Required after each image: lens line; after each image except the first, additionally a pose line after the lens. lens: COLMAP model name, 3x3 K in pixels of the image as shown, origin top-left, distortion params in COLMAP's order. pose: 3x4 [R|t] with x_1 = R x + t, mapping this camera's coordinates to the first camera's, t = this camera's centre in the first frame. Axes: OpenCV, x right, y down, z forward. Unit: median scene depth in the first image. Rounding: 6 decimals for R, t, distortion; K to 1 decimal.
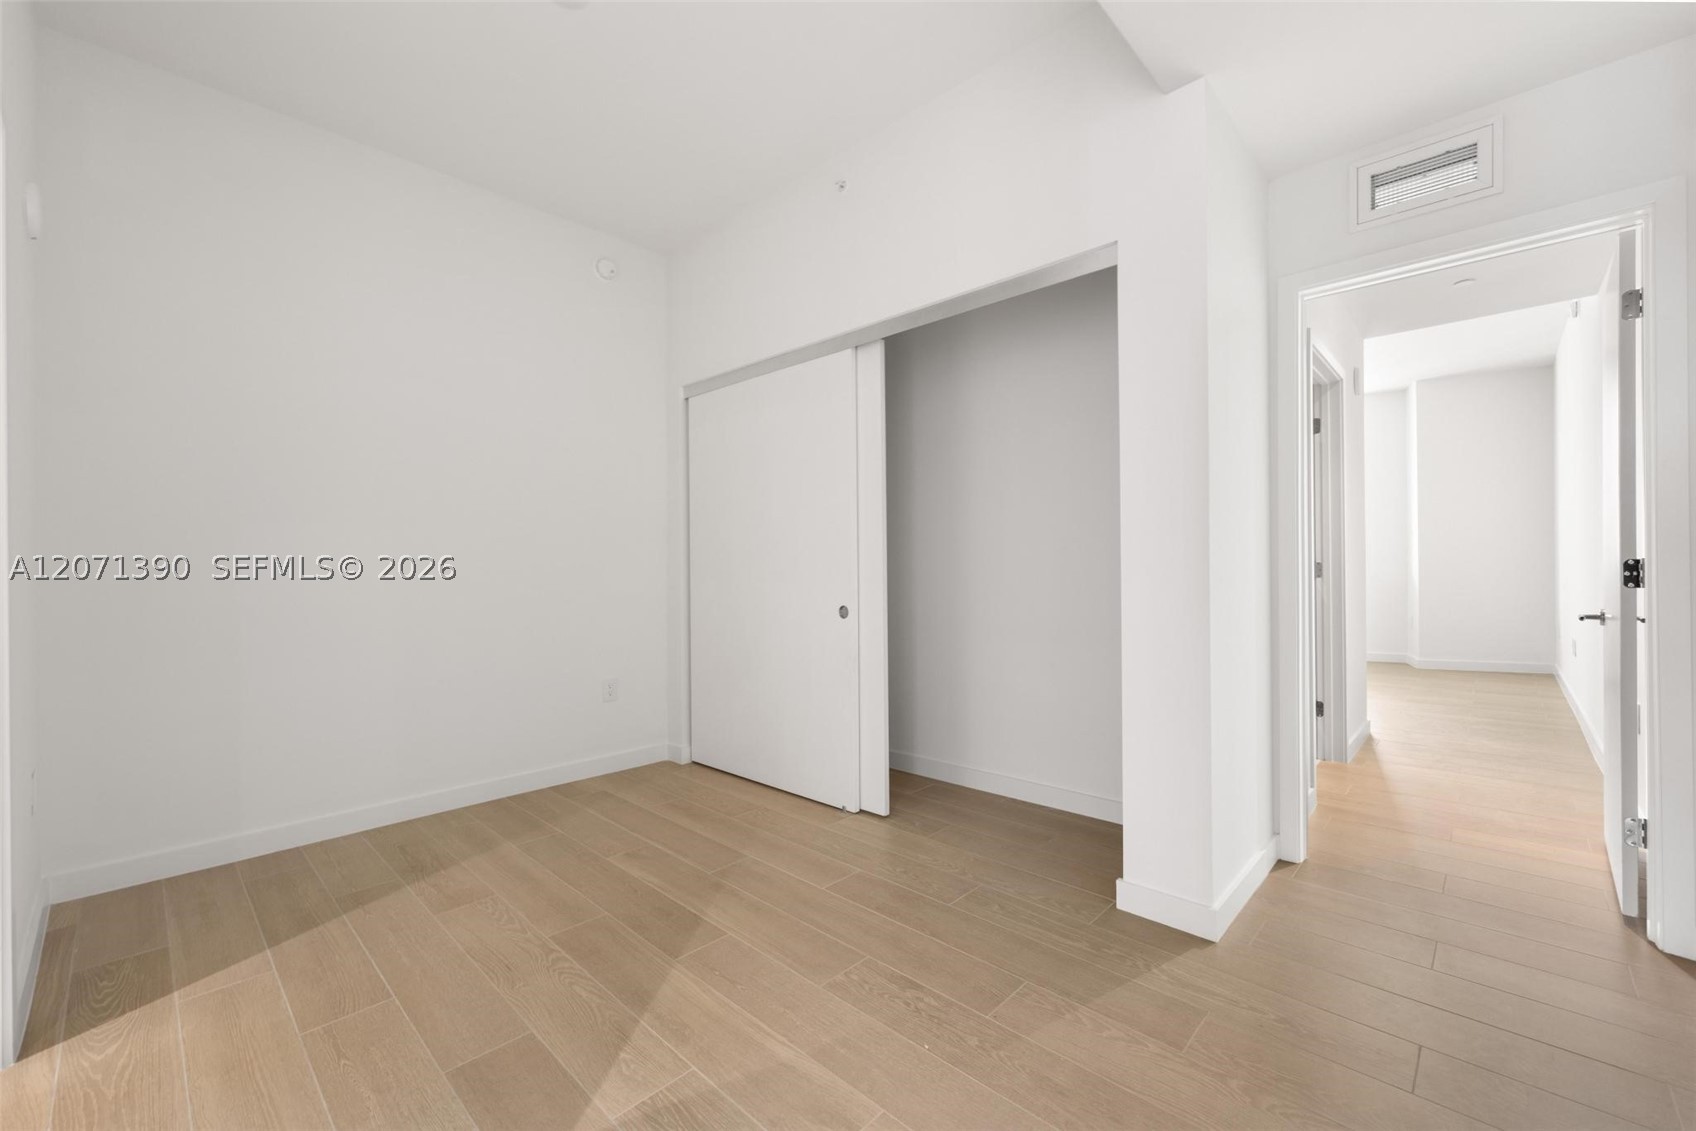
lens RADIAL K [[686.4, 0, 851.9], [0, 686.4, 559.2], [0, 0, 1]] dist [0.001360, -0.000027]
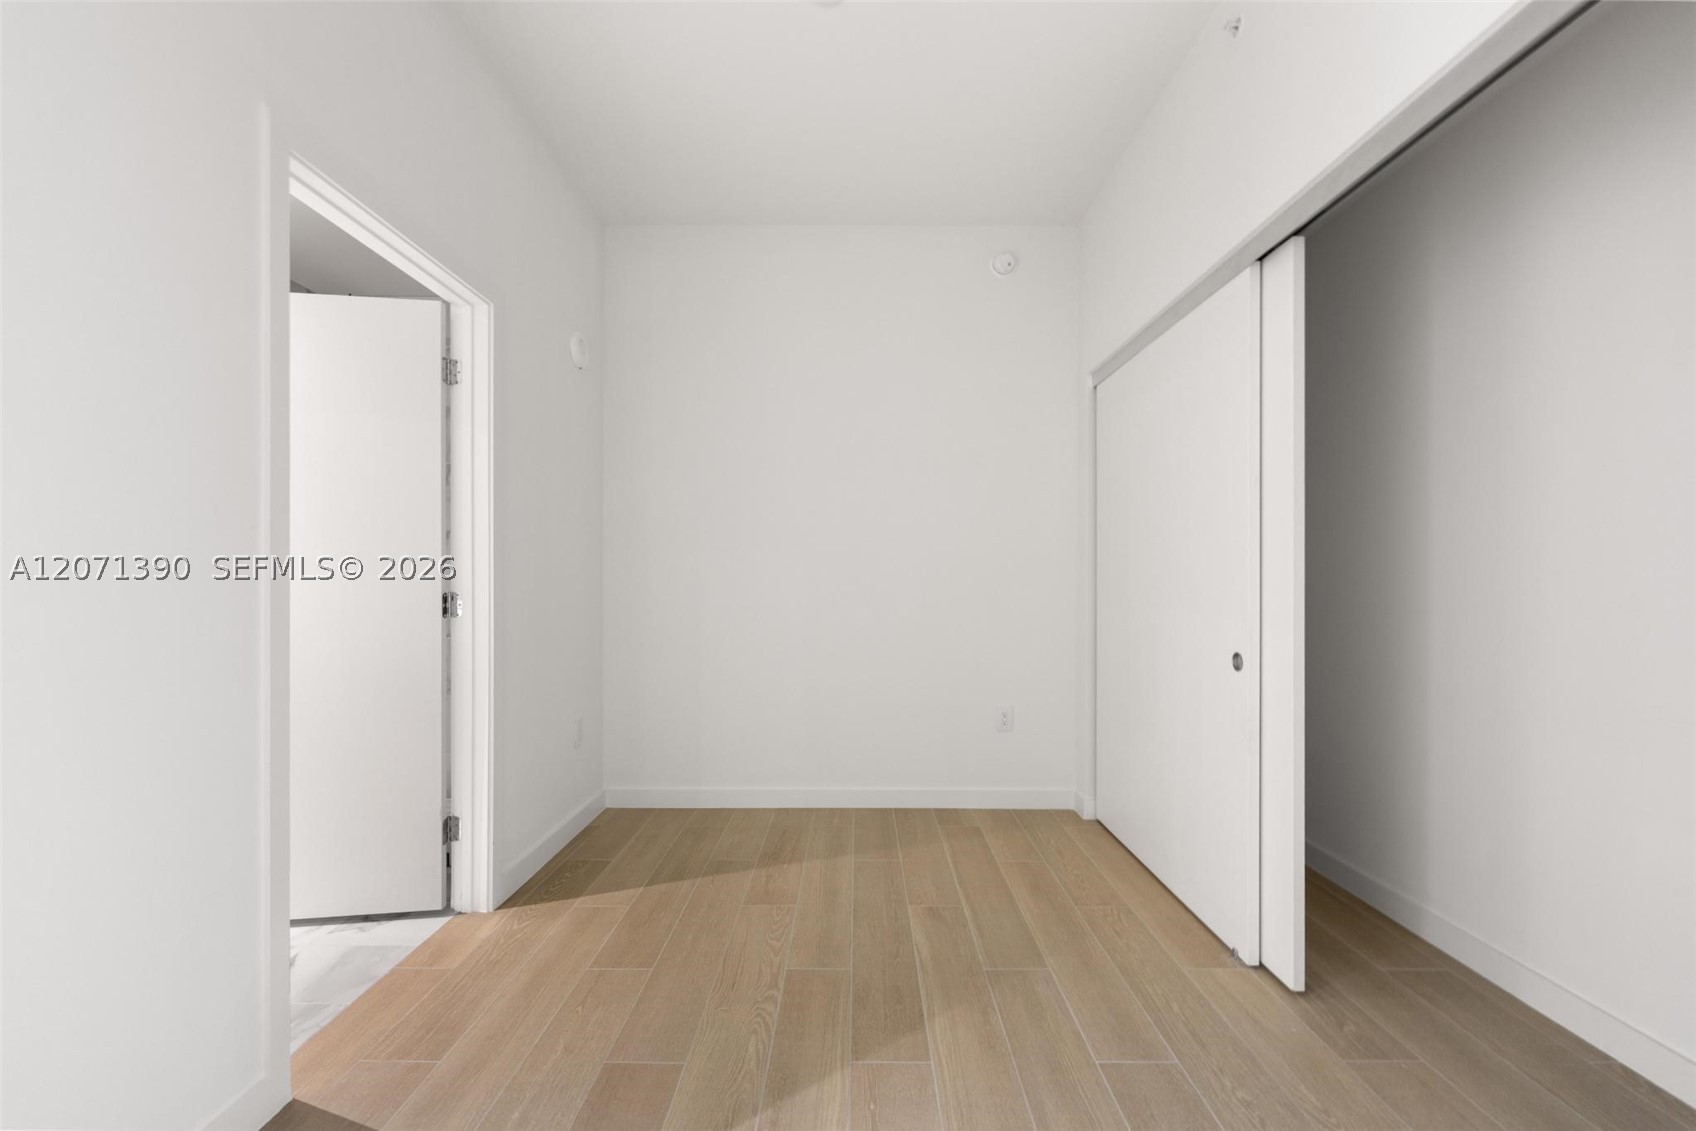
lens RADIAL K [[692.3, 0, 849.5], [0, 692.3, 573.2], [0, 0, 1]] dist [0.001449, 0.000299]
pose [[0.684275, 0.004060, -0.729213, 0.253299], [0.001913, 0.999971, 0.007362, -0.018094], [0.729221, -0.006432, 0.684248, 0.291428]]
